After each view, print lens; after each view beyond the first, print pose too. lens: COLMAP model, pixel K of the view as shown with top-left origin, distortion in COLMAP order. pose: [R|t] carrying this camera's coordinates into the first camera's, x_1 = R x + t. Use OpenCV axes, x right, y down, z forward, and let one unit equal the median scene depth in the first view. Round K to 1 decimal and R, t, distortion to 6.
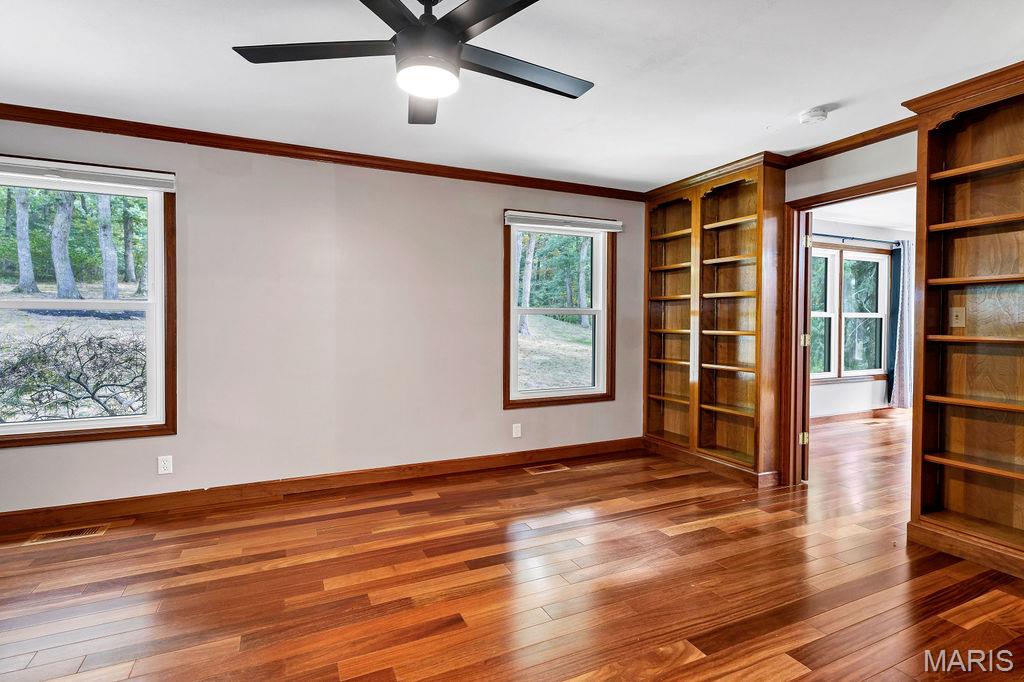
lens RADIAL K [[453.1, 0, 511.1], [0, 453.1, 328.7], [0, 0, 1]] dist [0.004037, -0.000805]
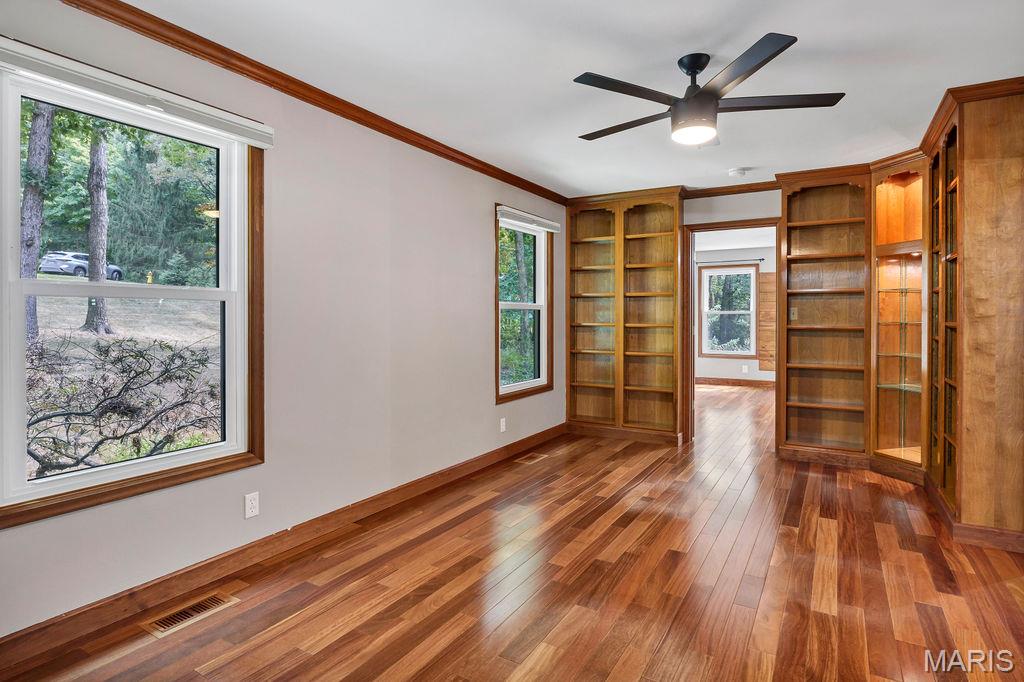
lens RADIAL K [[562.3, 0, 486.4], [0, 562.3, 321.1], [0, 0, 1]] dist [-0.003051, -0.002954]
pose [[0.821098, -0.003514, 0.570776, -0.714342], [0.005422, 0.999984, -0.001643, -0.002837], [-0.570761, 0.004444, 0.821104, 0.003870]]
